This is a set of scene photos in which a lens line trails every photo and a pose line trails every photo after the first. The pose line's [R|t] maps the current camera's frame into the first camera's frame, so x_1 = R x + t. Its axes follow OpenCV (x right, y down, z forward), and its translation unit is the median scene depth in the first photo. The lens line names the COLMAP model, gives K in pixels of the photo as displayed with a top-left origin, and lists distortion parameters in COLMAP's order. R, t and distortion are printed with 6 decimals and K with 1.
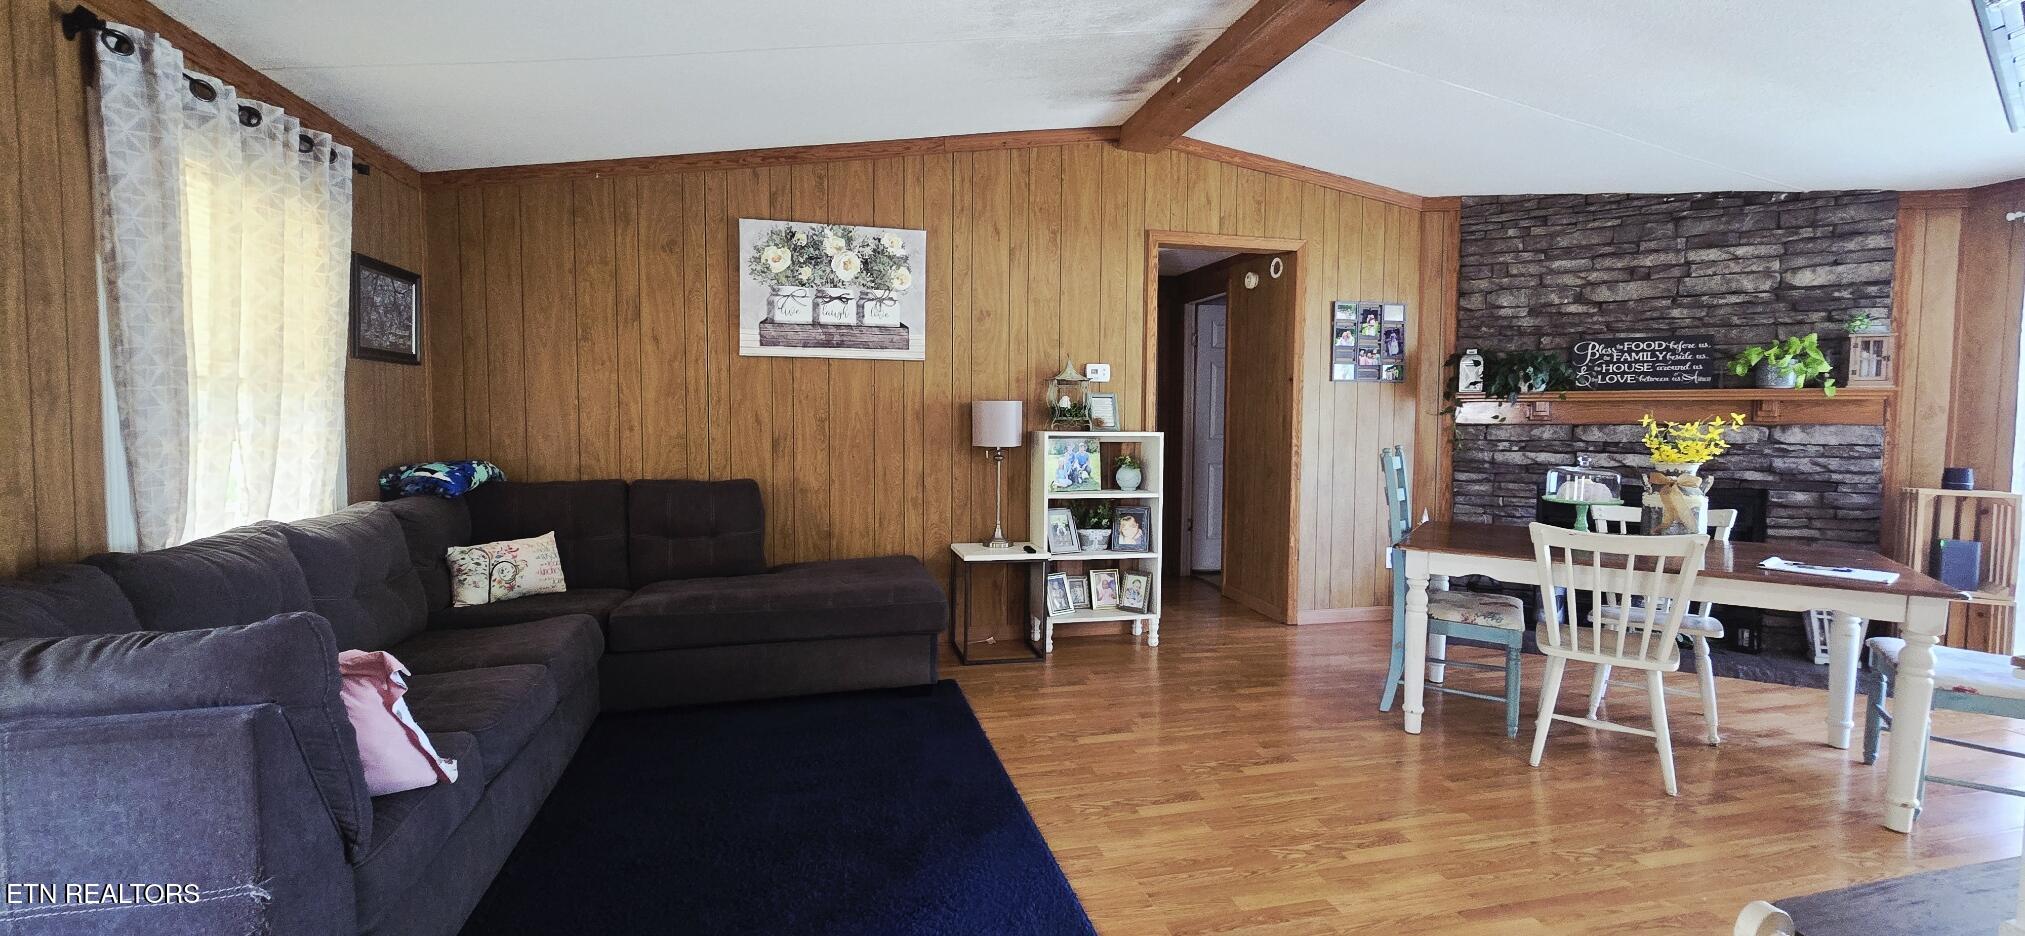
lens RADIAL K [[831.3, 0, 1003.6], [0, 831.3, 459.9], [0, 0, 1]] dist [-0.004000, 0.001100]
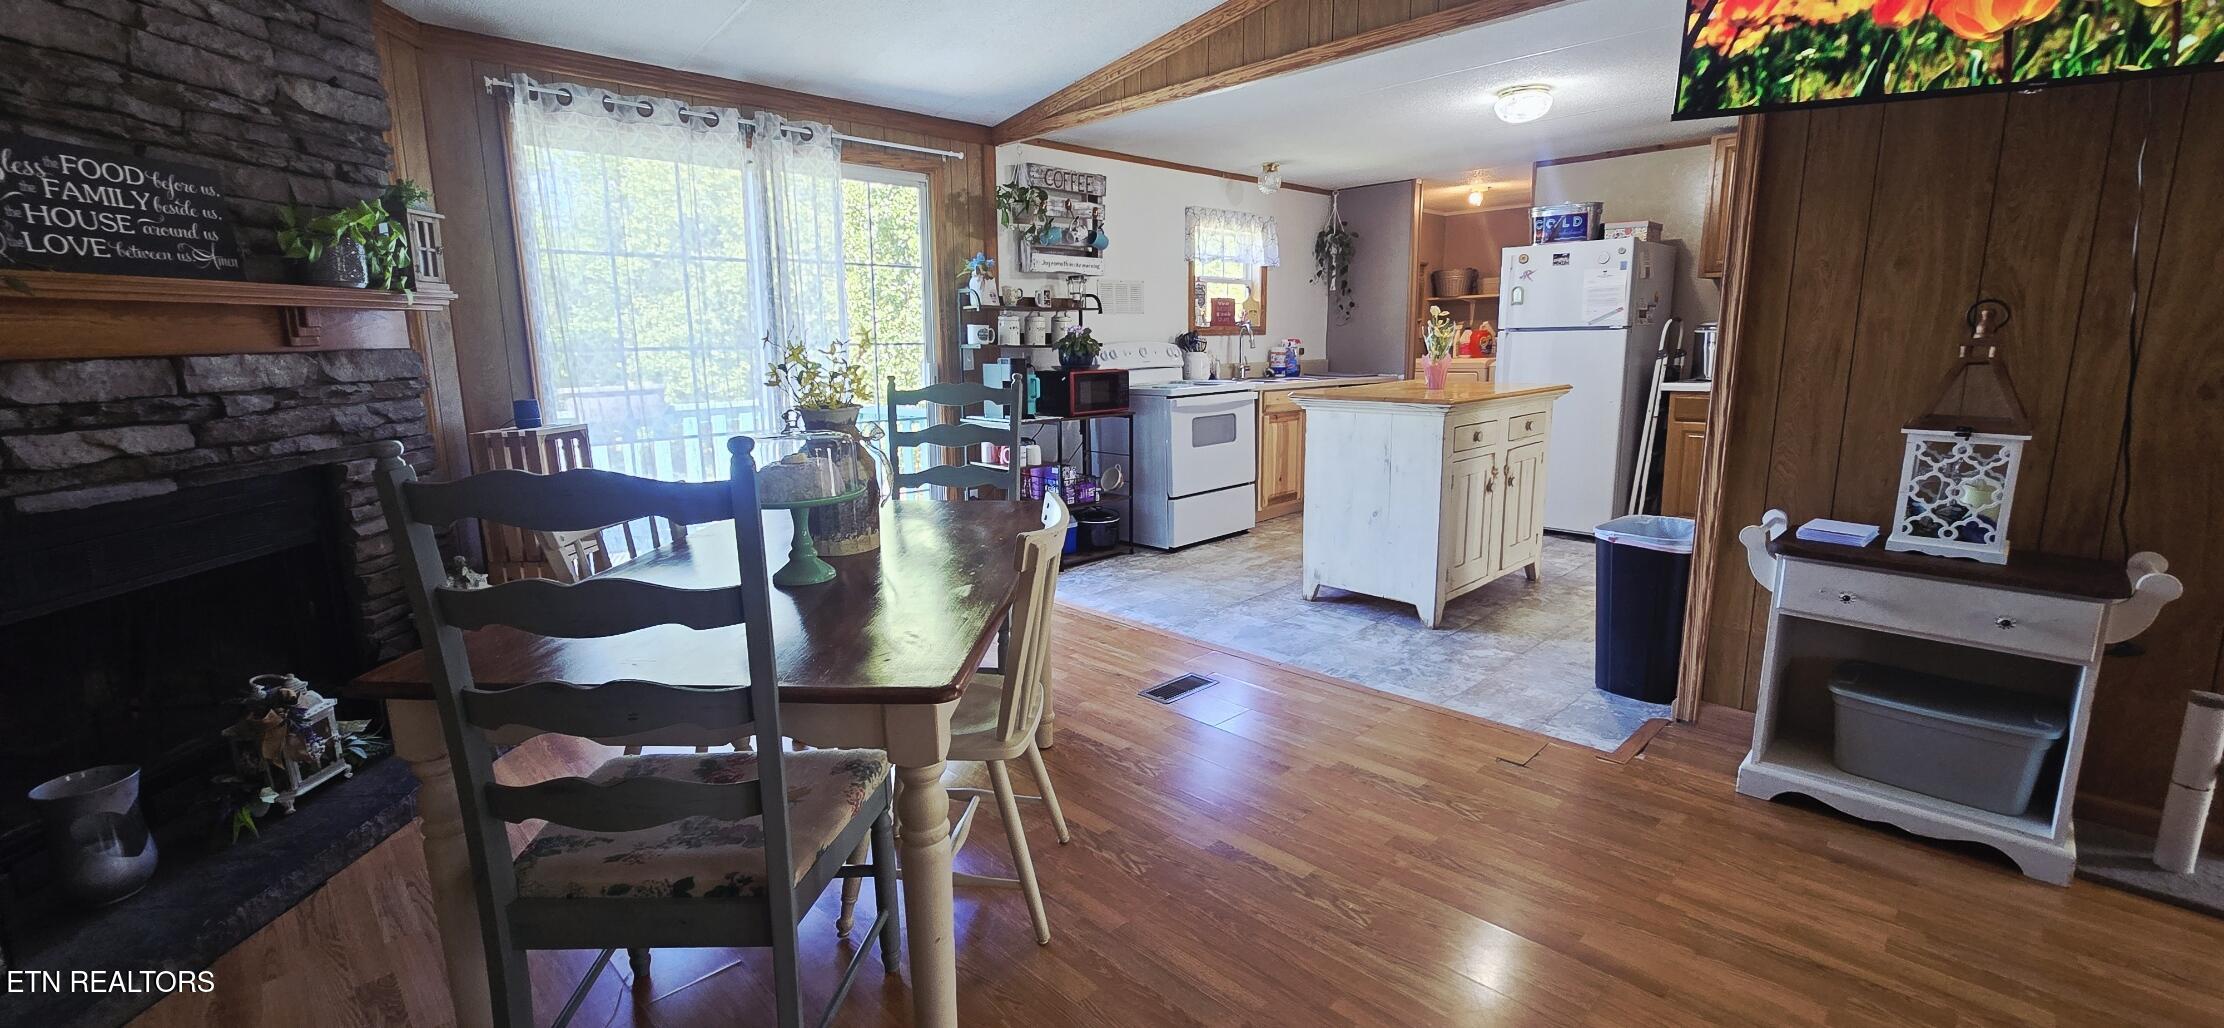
lens RADIAL K [[913.0, 0, 1106.2], [0, 913.0, 505.9], [0, 0, 1]] dist [-0.004000, 0.001100]
pose [[-0.517462, -0.157810, 0.841029, 0.088525], [0.054340, 0.974803, 0.216346, -0.044891], [-0.853979, 0.157652, -0.495848, 0.859613]]
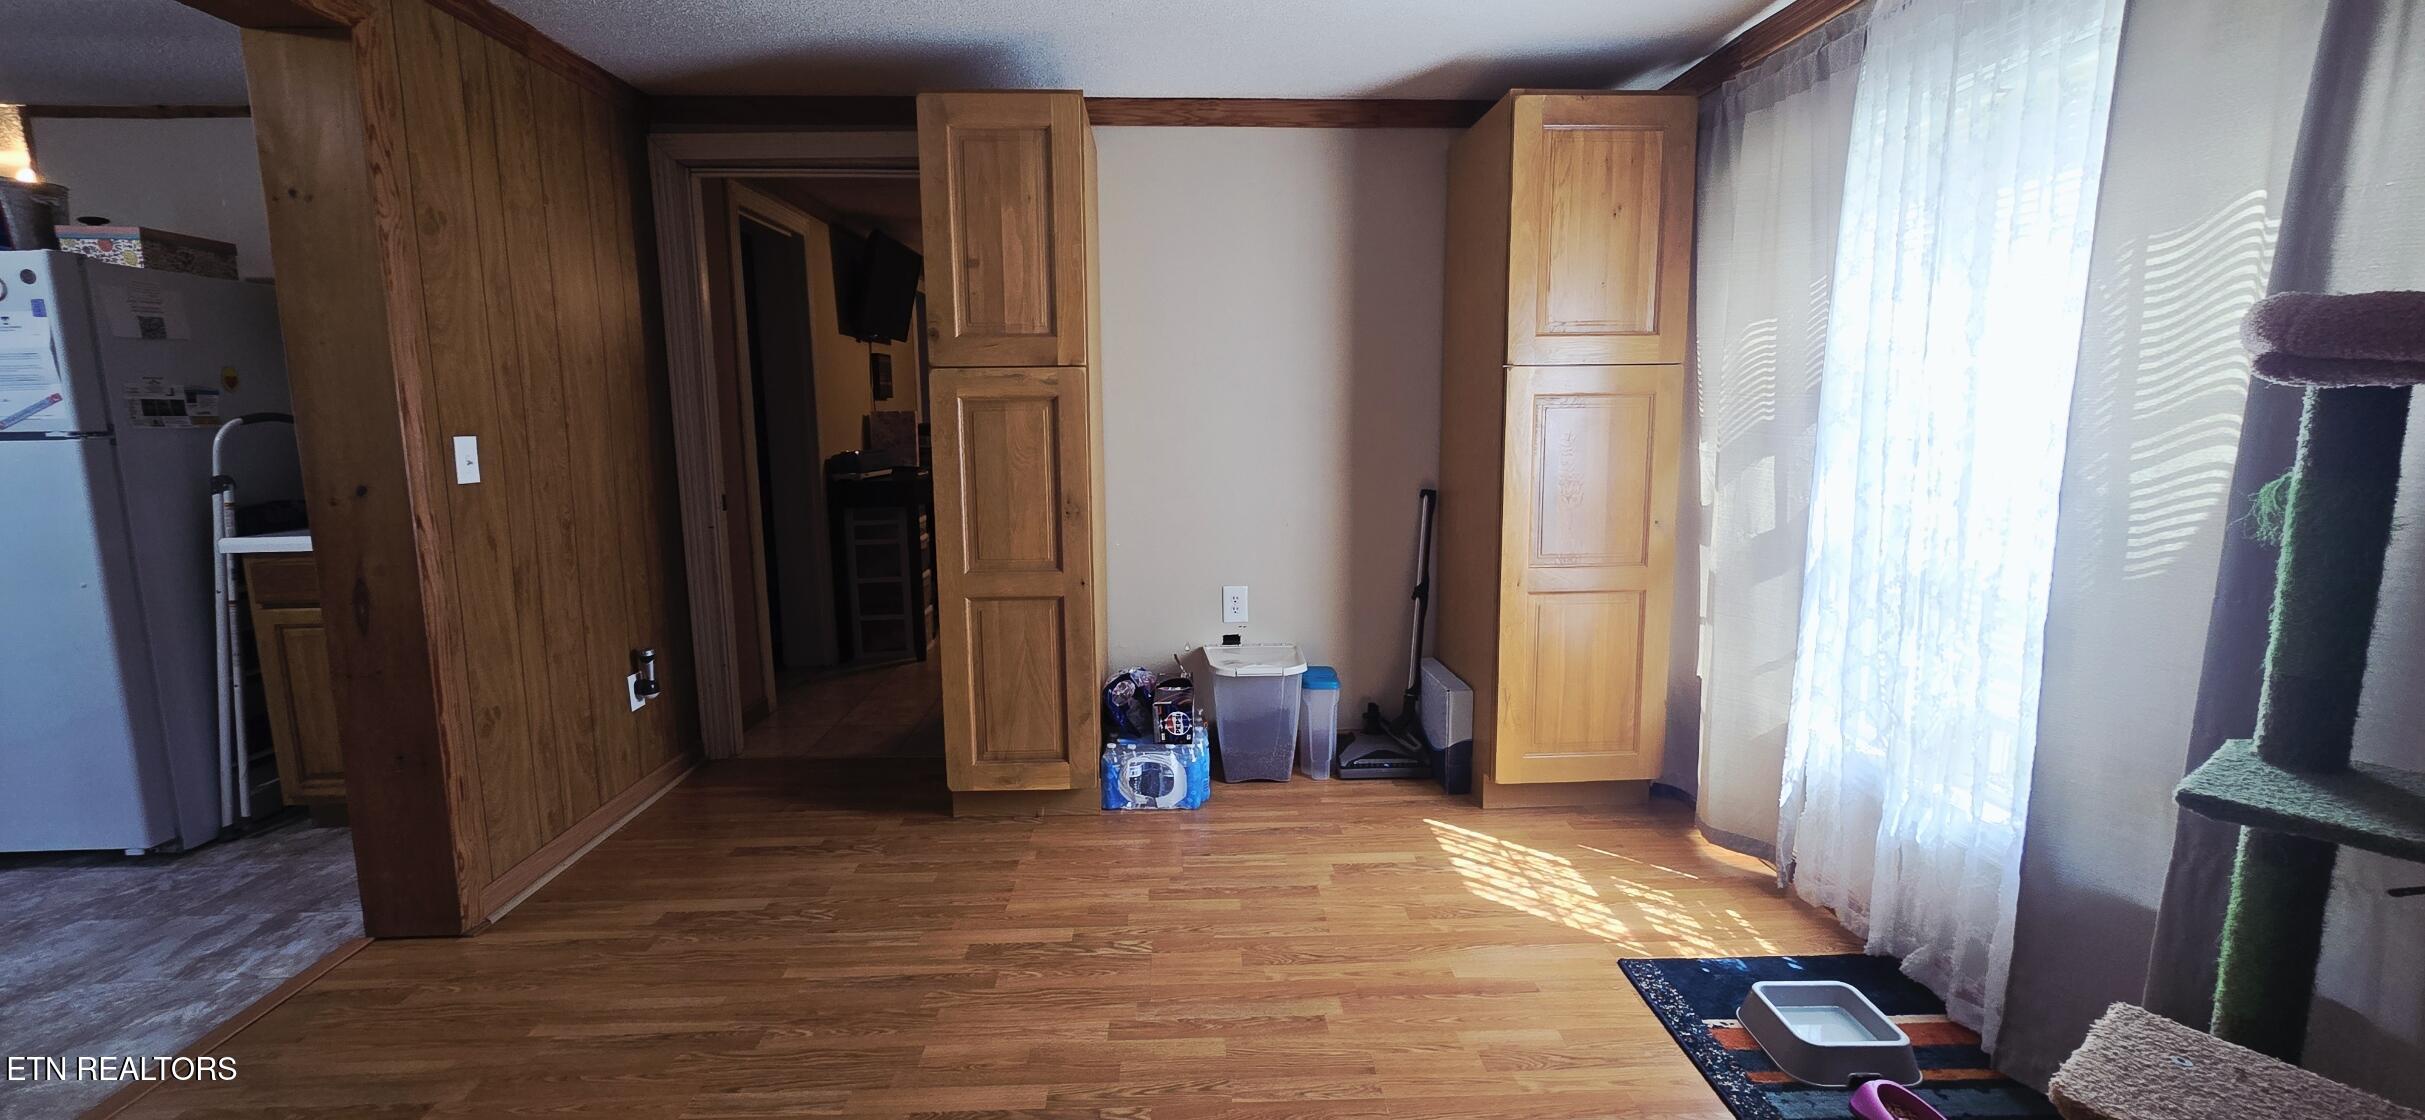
lens RADIAL K [[995.5, 0, 1220.0], [0, 995.5, 551.0], [0, 0, 1]] dist [-0.004000, 0.001100]
pose [[-0.980057, -0.023822, 0.197283, -0.061655], [0.014602, 0.981471, 0.191052, -0.015198], [-0.198179, 0.190123, -0.961550, 0.132960]]
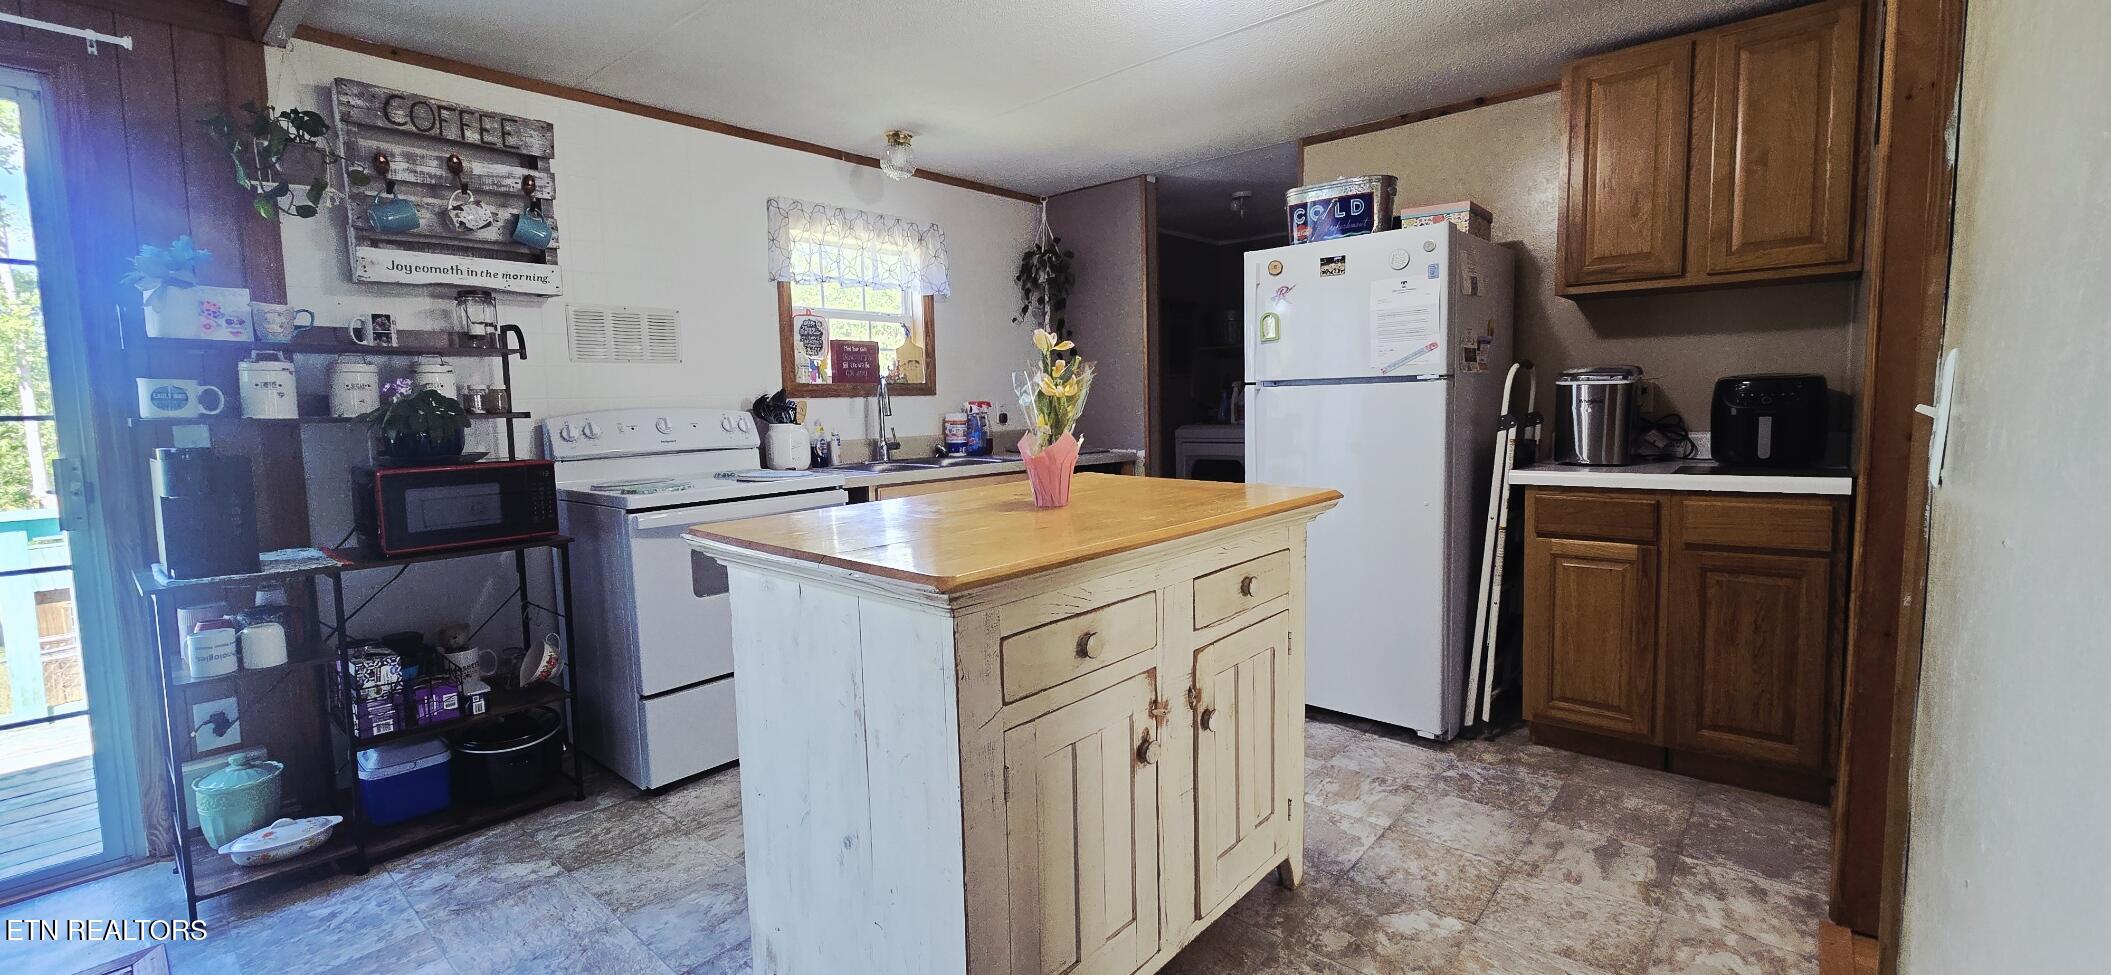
lens RADIAL K [[866.6, 0, 1046.2], [0, 866.6, 478.4], [0, 0, 1]] dist [-0.004000, 0.001100]
pose [[-0.578118, -0.071859, 0.812782, 0.412864], [0.059079, 0.989814, 0.129533, -0.004256], [-0.813811, 0.122904, -0.567984, 0.277430]]
